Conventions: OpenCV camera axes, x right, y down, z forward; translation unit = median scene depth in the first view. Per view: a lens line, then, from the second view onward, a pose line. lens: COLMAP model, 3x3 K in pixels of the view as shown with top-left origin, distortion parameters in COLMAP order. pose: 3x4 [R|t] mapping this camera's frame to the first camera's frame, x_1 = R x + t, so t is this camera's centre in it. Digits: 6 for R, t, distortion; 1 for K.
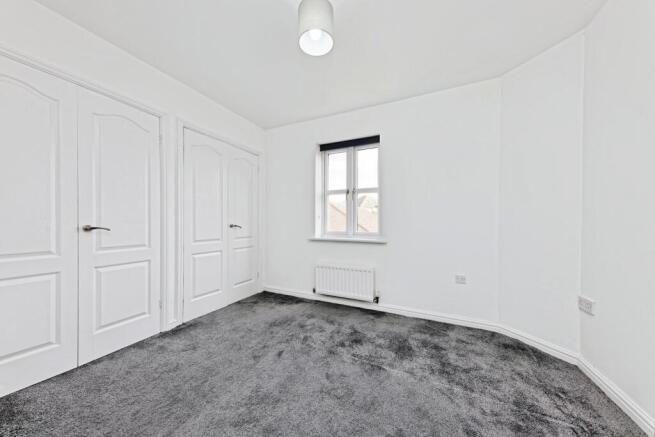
lens RADIAL K [[226.6, 0, 320.6], [0, 226.6, 219.2], [0, 0, 1]] dist [0.011041, -0.001273]
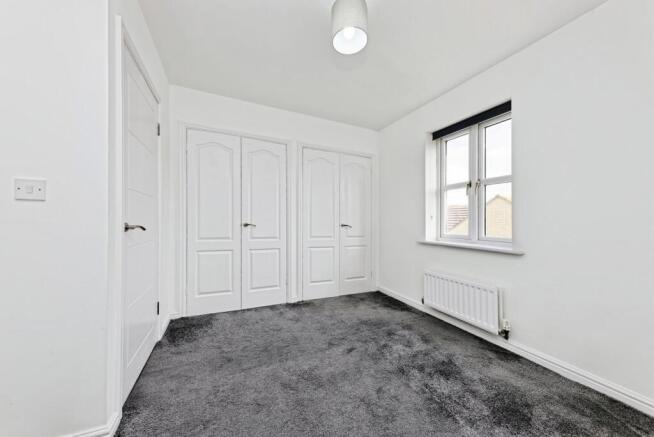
lens RADIAL K [[226.2, 0, 320.9], [0, 226.2, 217.6], [0, 0, 1]] dist [0.011041, -0.001273]
pose [[0.762567, -0.003010, -0.646902, 0.299622], [-0.003465, 0.999956, -0.008737, 0.001604], [0.646900, 0.008904, 0.762523, 0.094974]]
